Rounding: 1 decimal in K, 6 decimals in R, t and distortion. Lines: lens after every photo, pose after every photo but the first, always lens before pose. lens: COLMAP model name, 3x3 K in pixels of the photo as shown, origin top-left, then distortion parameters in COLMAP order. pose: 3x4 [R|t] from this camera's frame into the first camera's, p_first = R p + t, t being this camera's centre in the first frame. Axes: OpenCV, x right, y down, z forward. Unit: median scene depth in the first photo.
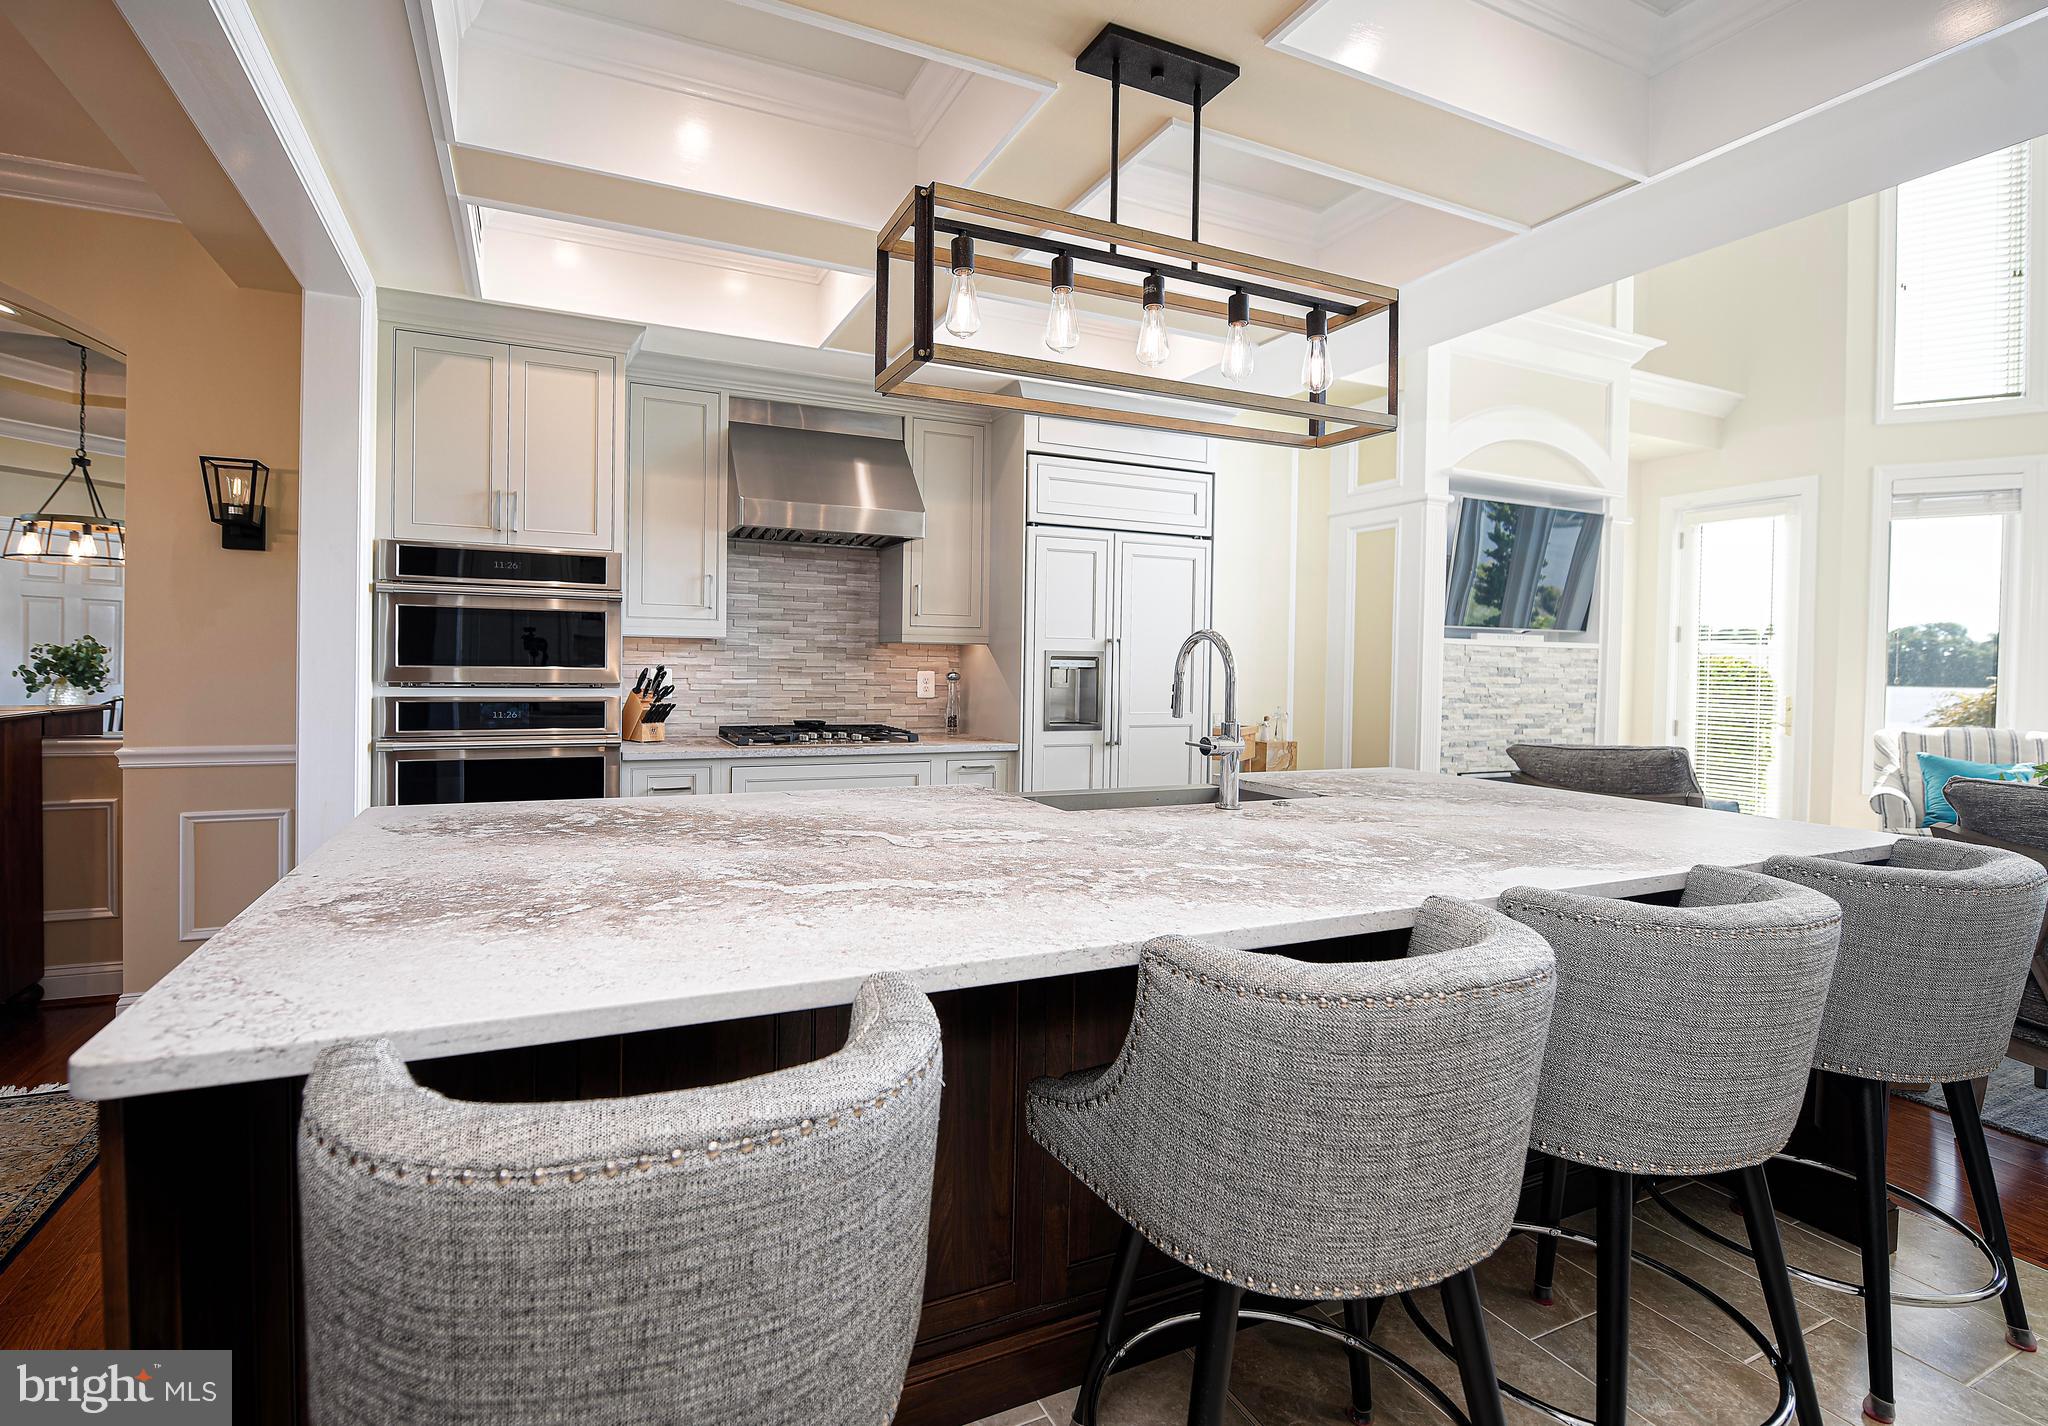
lens RADIAL K [[941.7, 0, 947.9], [0, 941.7, 682.0], [0, 0, 1]] dist [-0.014826, -0.001167]
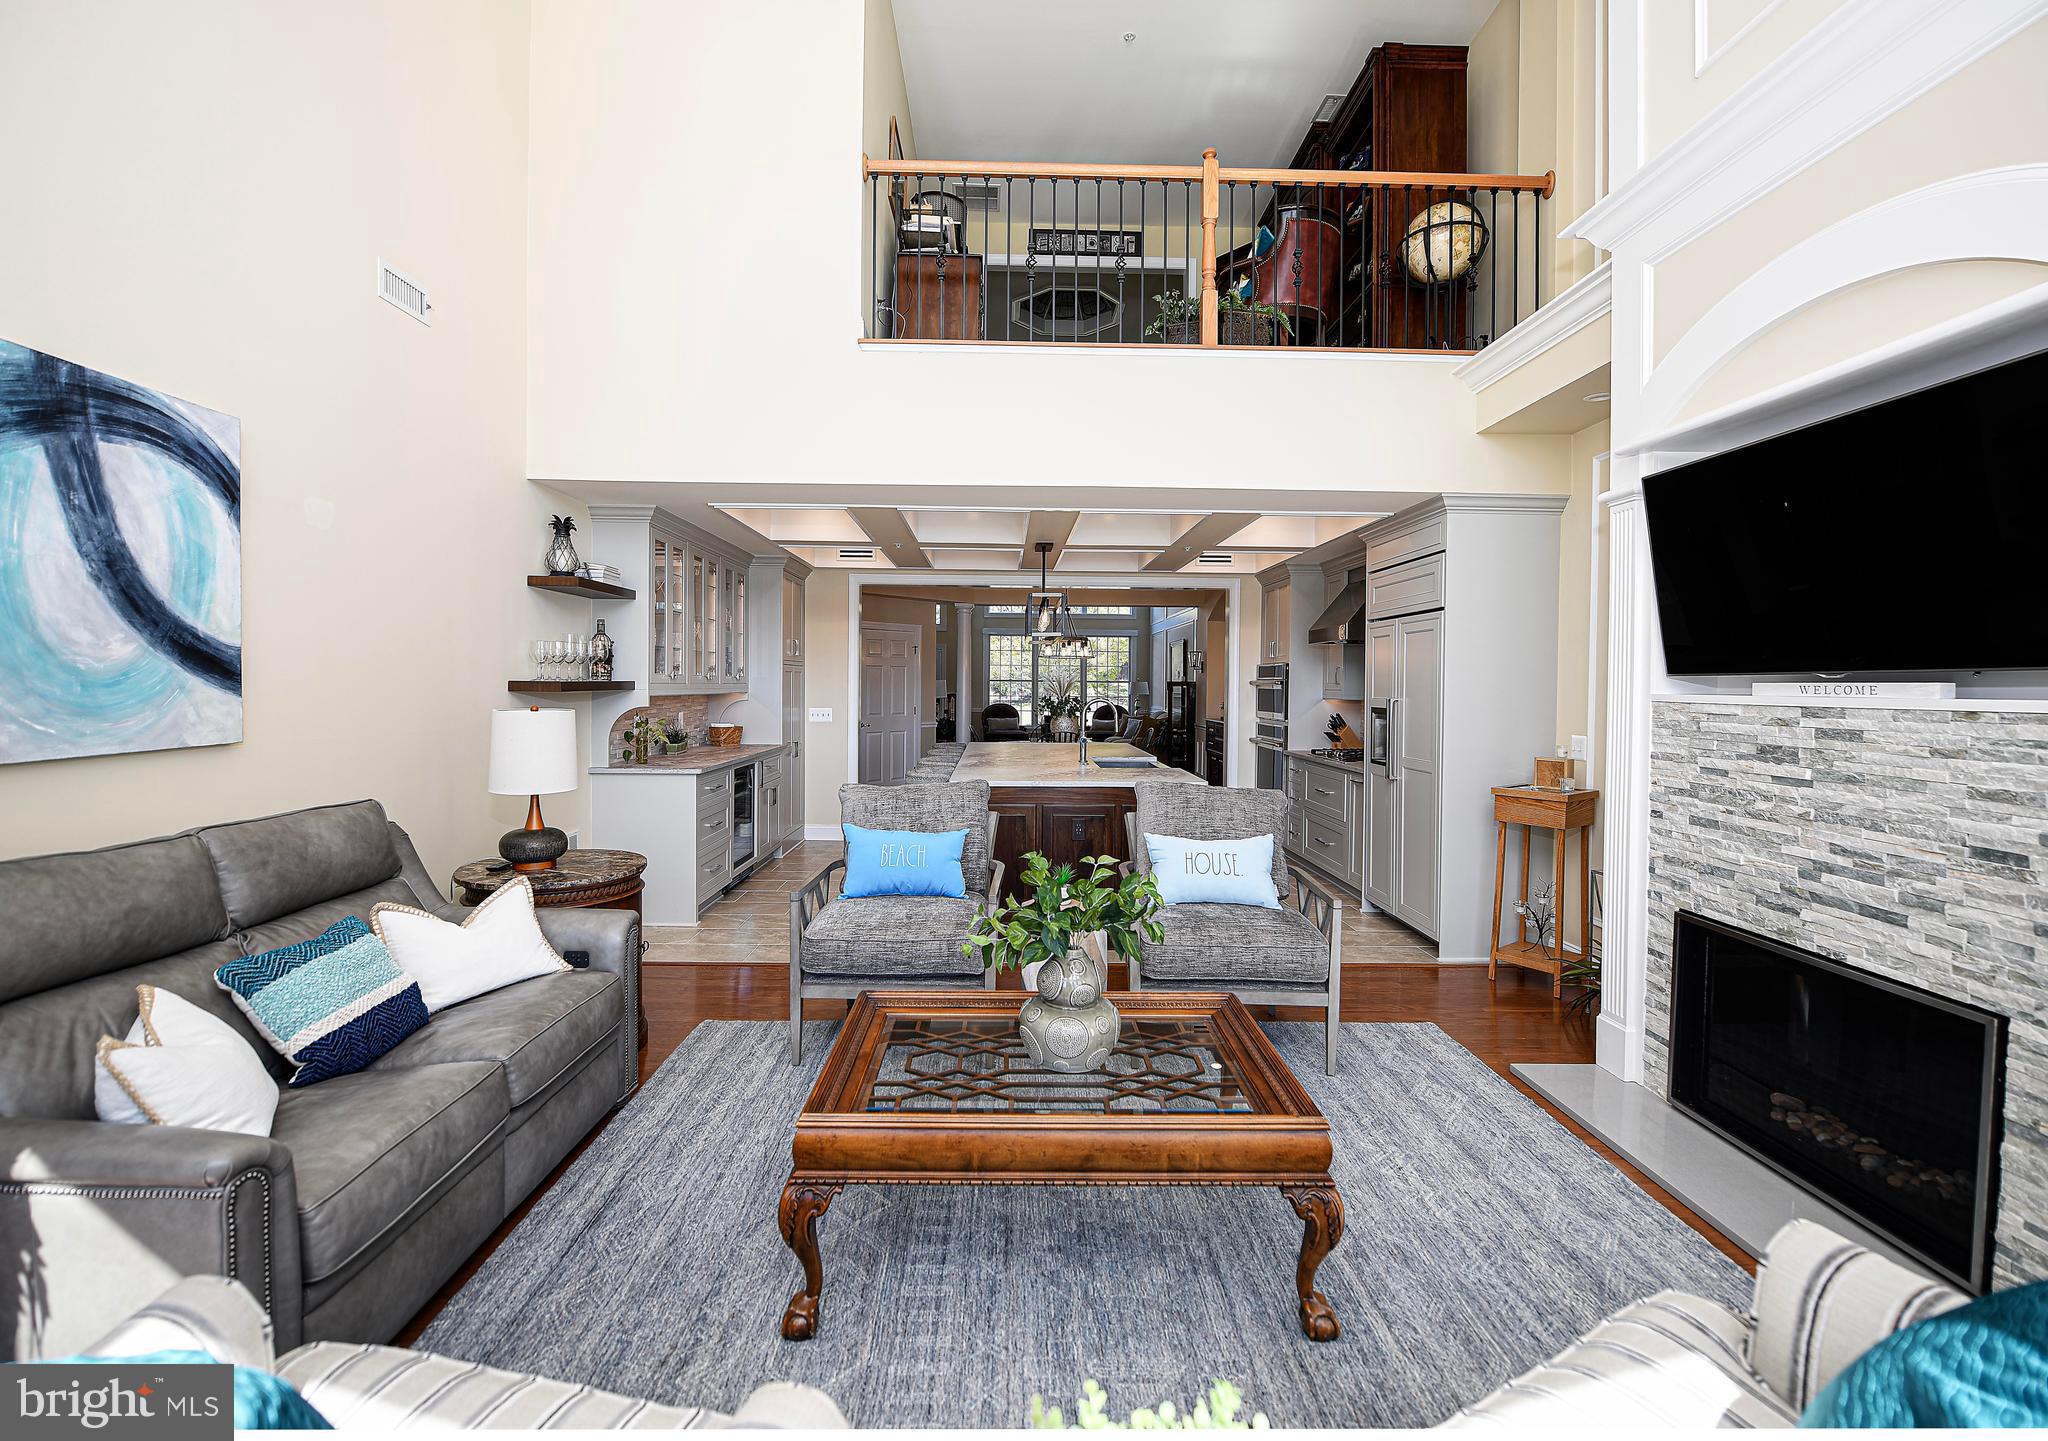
lens RADIAL K [[860.7, 0, 1019.7], [0, 860.7, 698.5], [0, 0, 1]] dist [-0.019808, -0.001445]
pose [[-0.375255, -0.003994, -0.926913, 1.505295], [-0.035634, 0.999314, 0.010120, -0.039929], [0.926236, 0.036827, -0.375140, 0.974378]]
